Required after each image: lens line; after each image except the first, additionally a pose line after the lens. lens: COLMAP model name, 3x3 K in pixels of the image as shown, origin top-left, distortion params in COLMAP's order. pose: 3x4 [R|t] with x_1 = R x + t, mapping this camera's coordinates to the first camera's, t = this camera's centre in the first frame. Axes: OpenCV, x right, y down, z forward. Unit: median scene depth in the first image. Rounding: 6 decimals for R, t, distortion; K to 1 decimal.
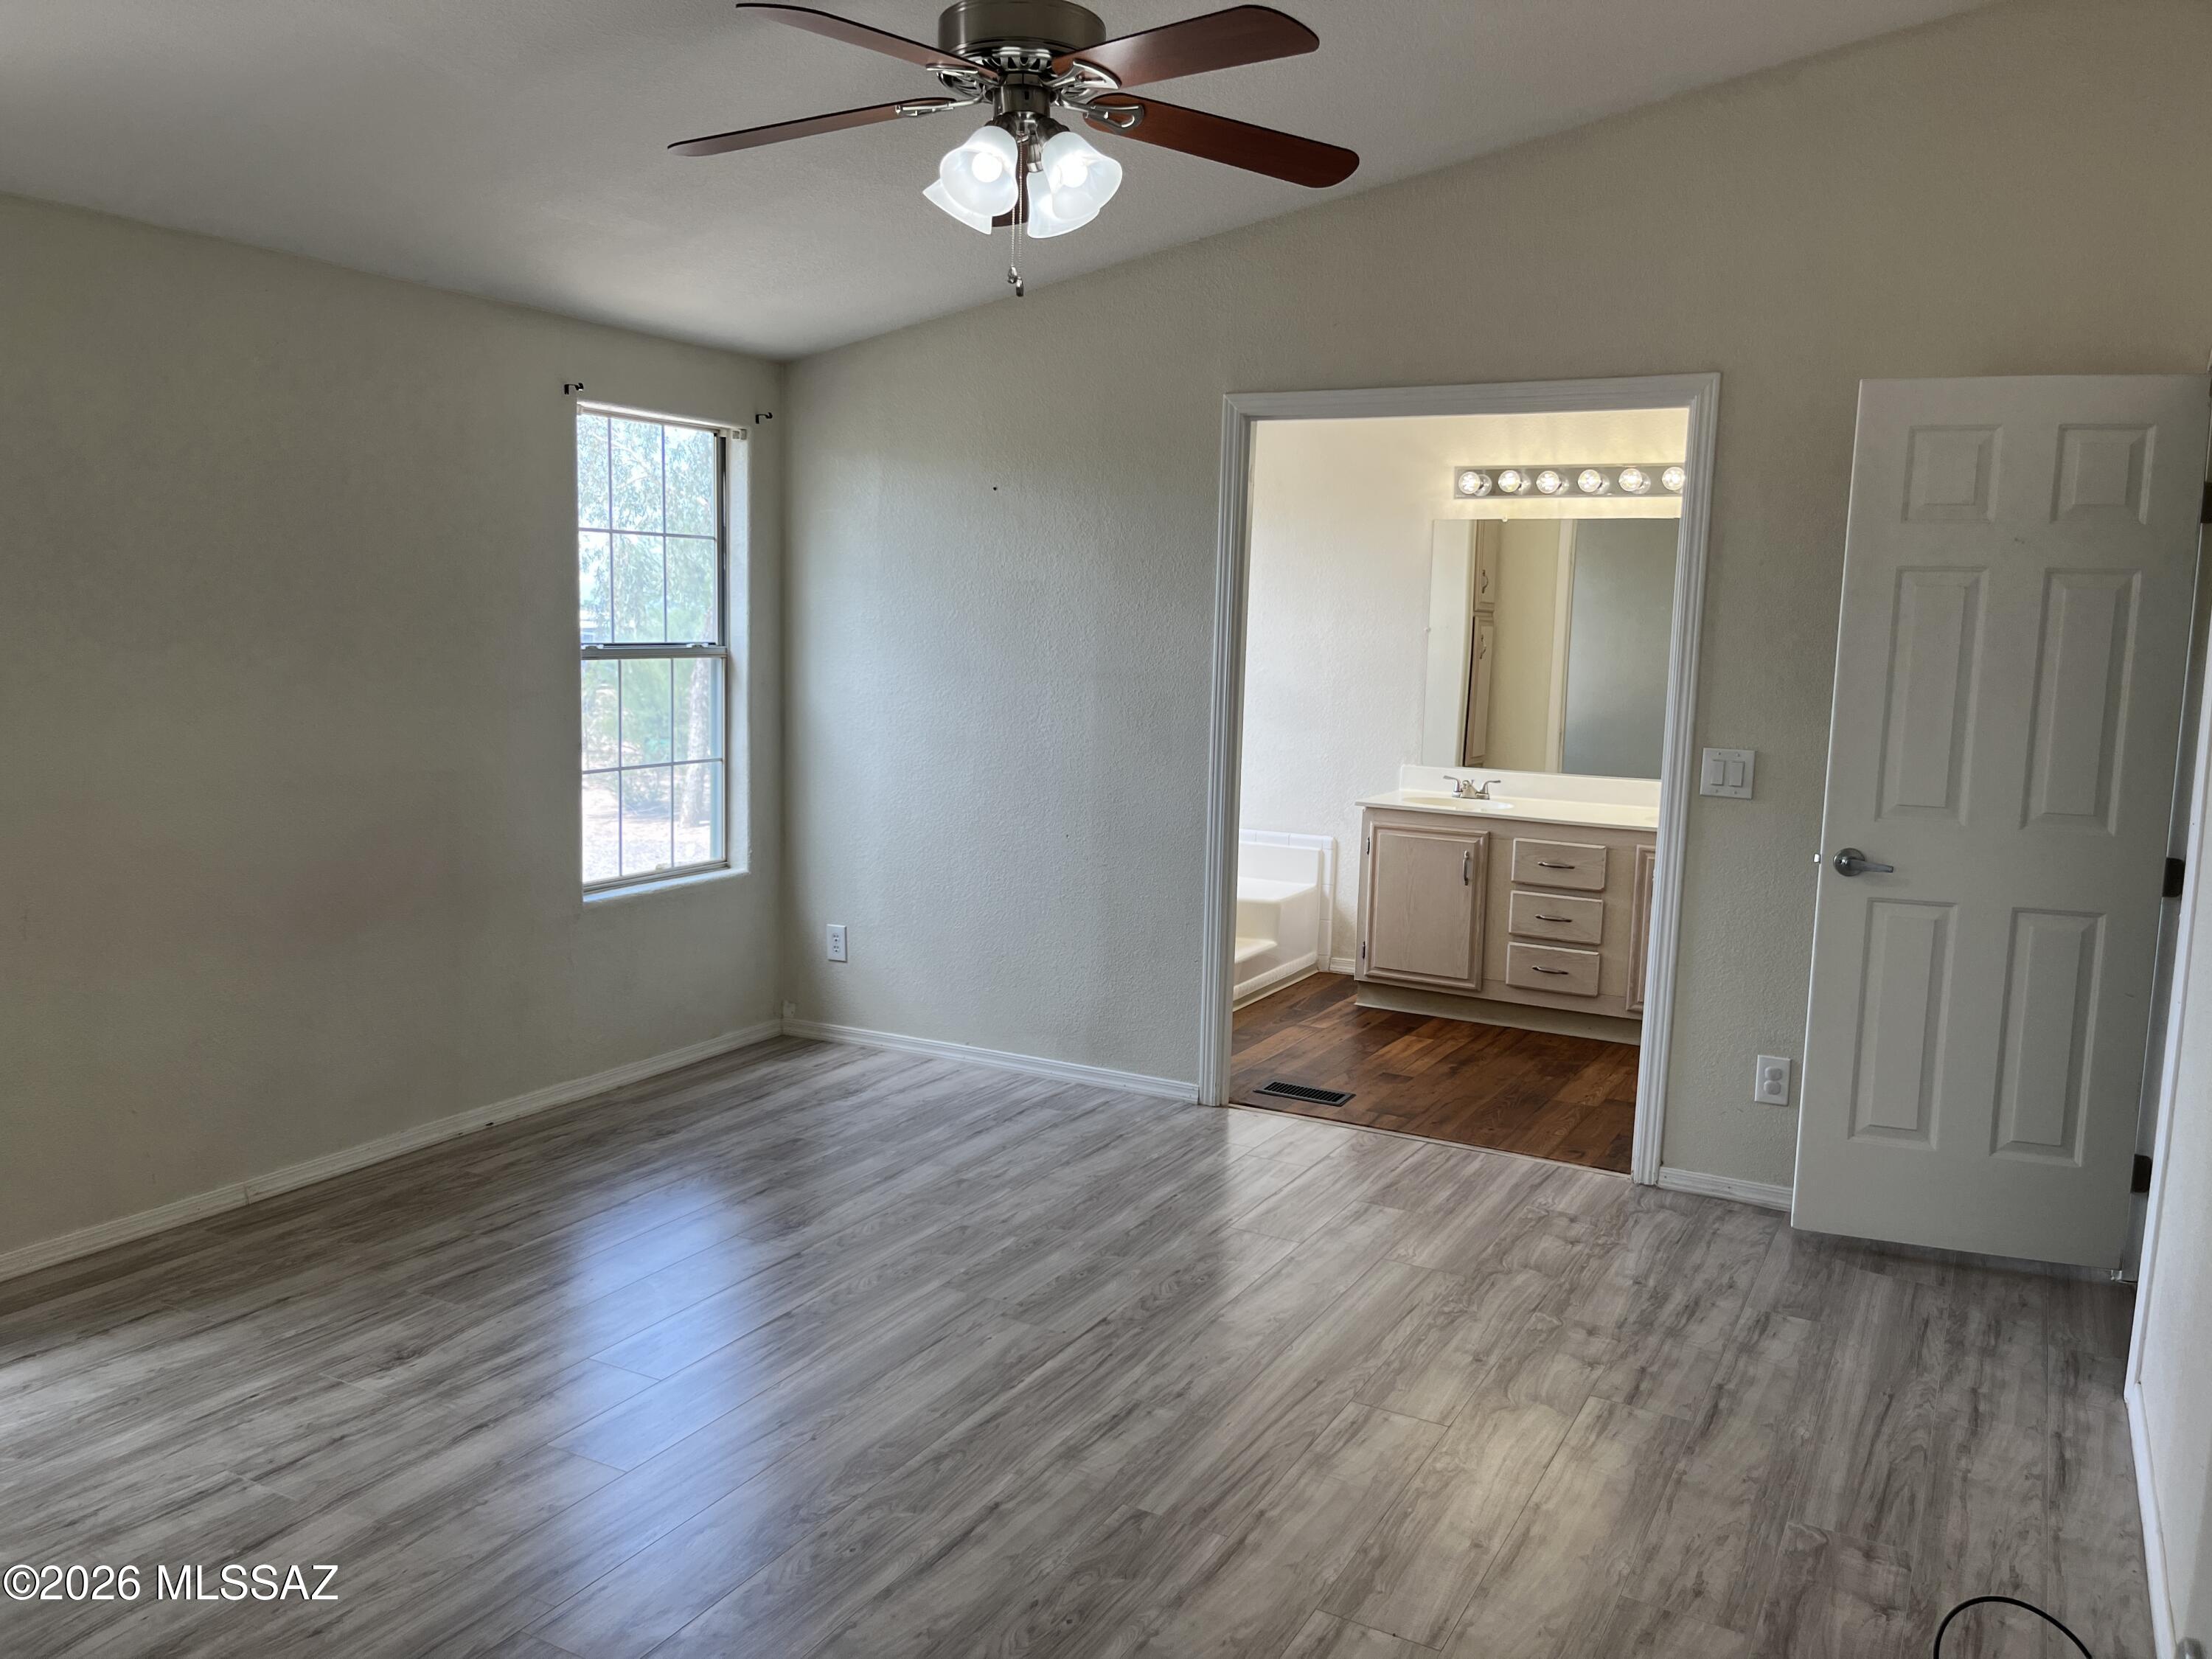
lens RADIAL K [[1669.6, 0, 1100.6], [0, 1669.6, 838.3], [0, 0, 1]] dist [0.014700, -0.001239]
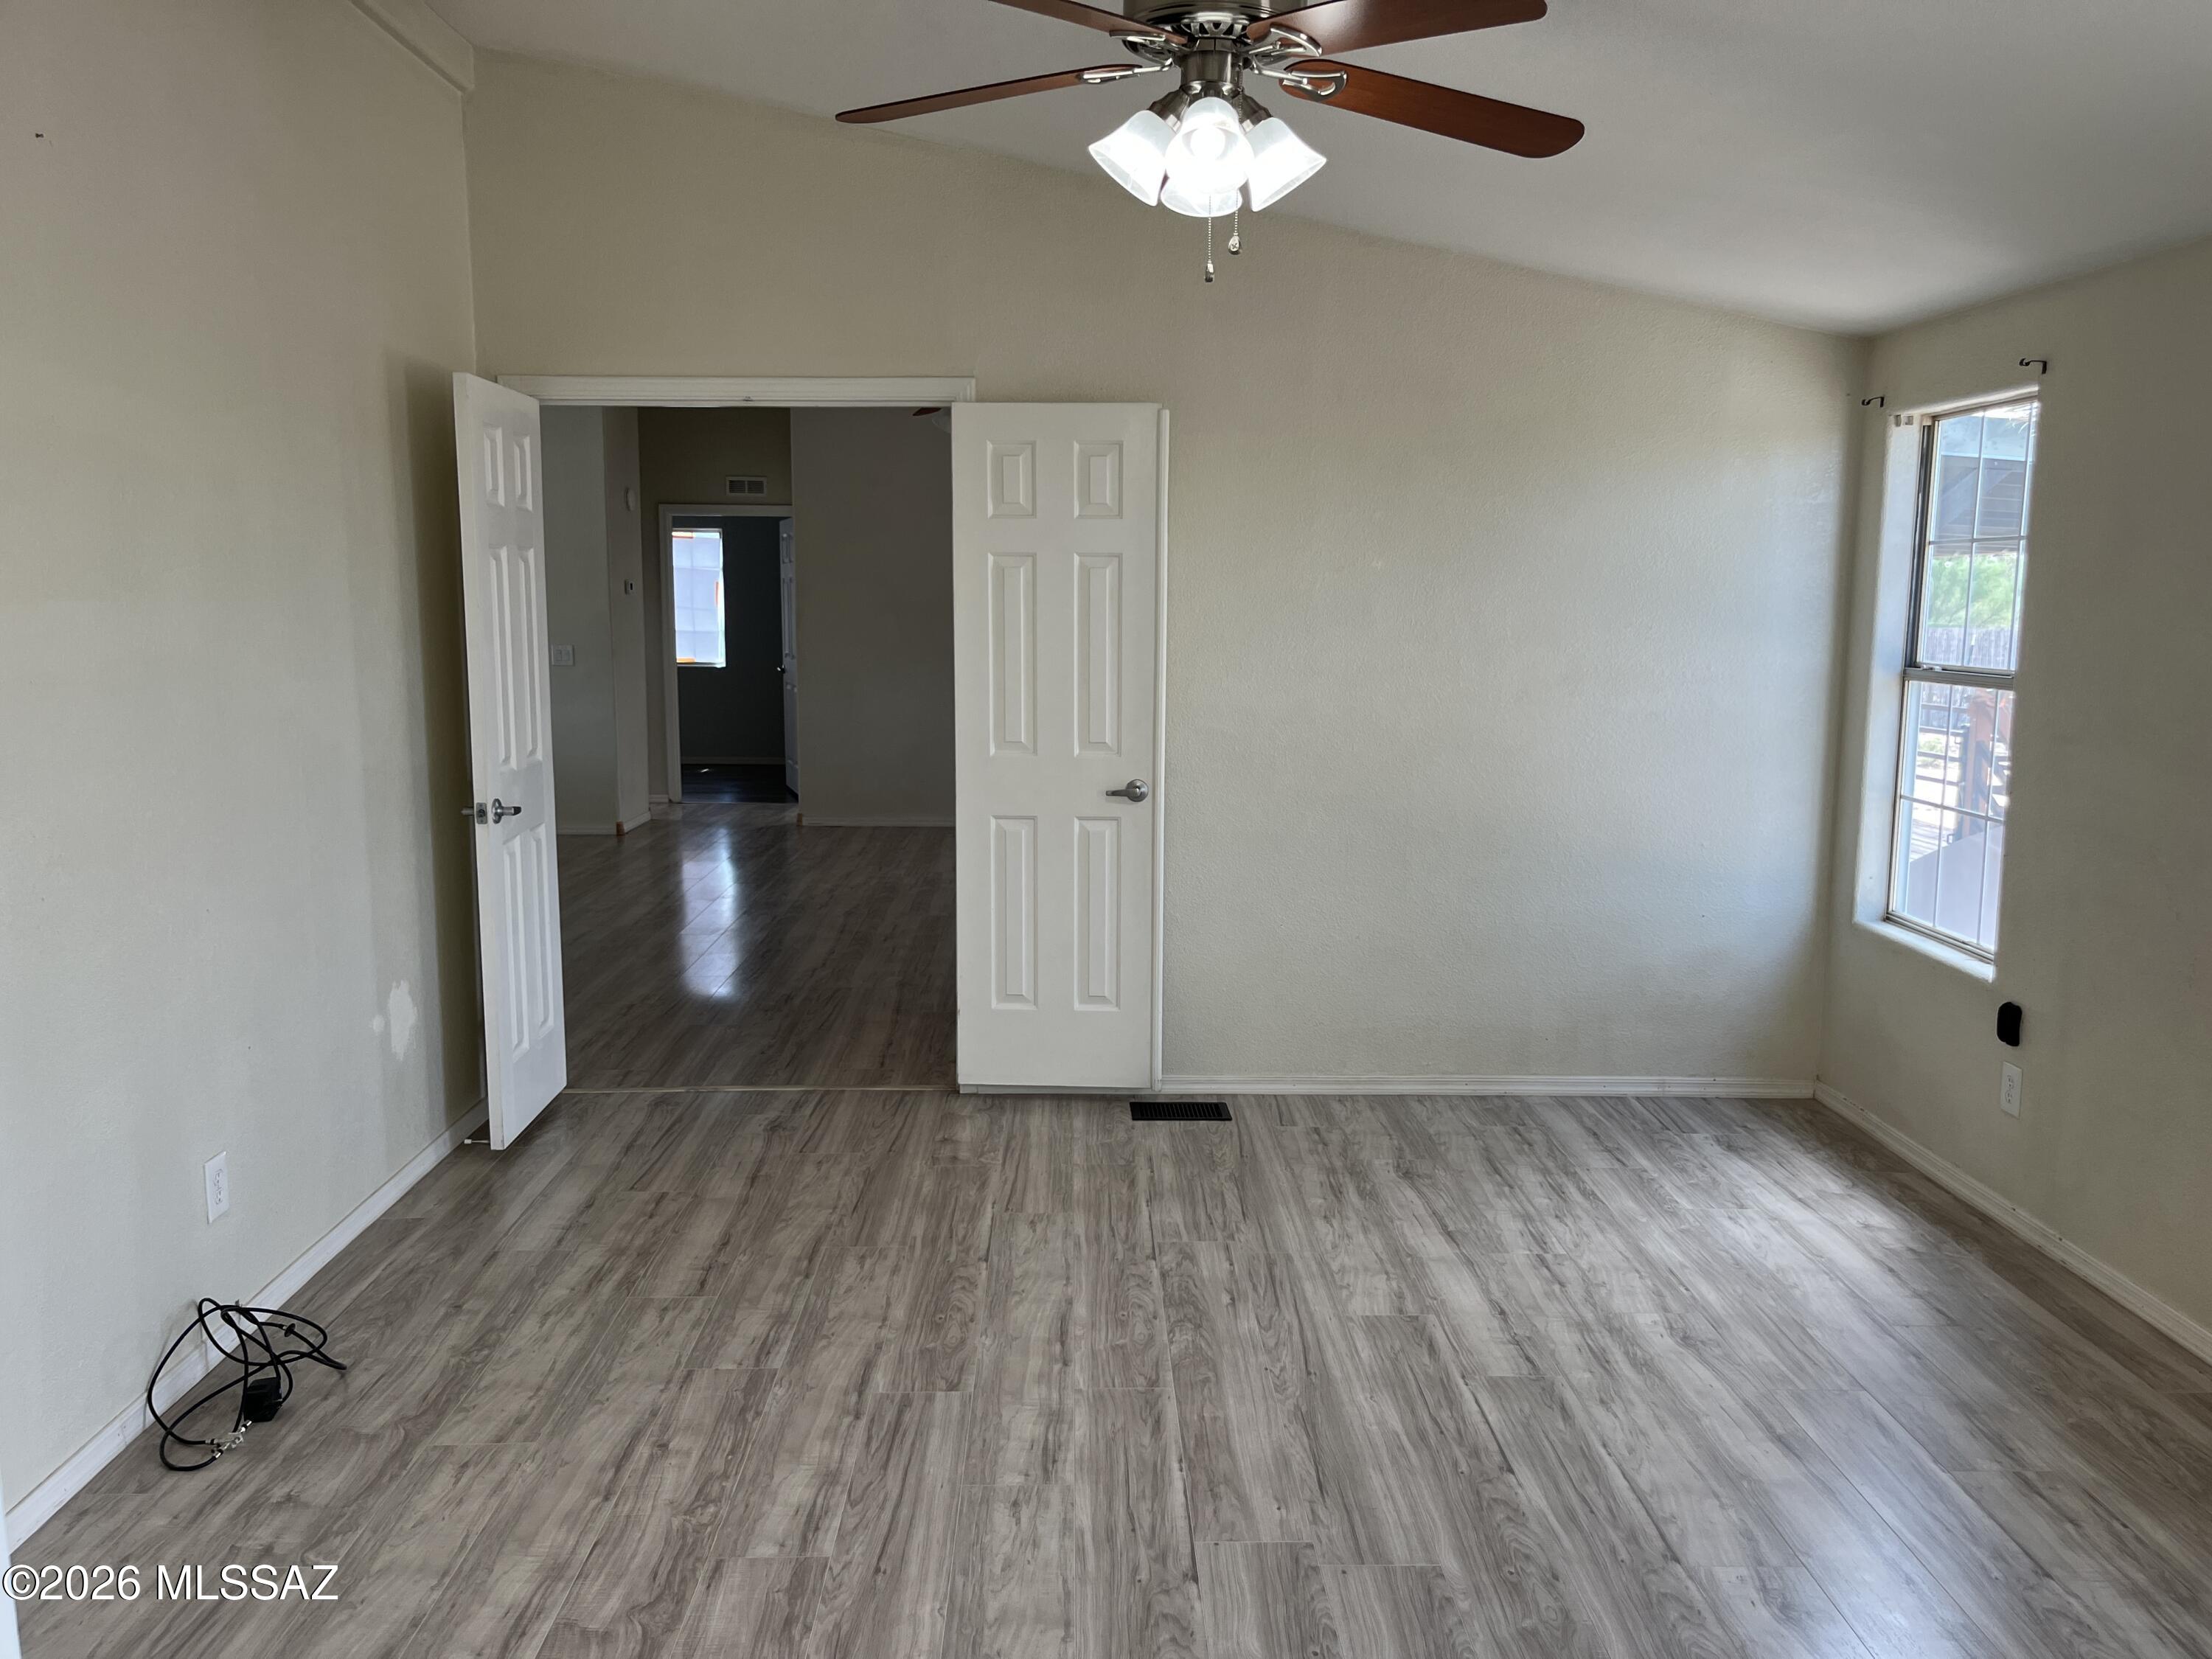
lens RADIAL K [[1669.6, 0, 1106.7], [0, 1669.6, 829.9], [0, 0, 1]] dist [0.014700, -0.001239]
pose [[-0.861769, 0.035329, -0.506069, 0.467271], [-0.099471, 0.966440, 0.236853, -0.238034], [0.497453, 0.254451, -0.829334, 1.769490]]
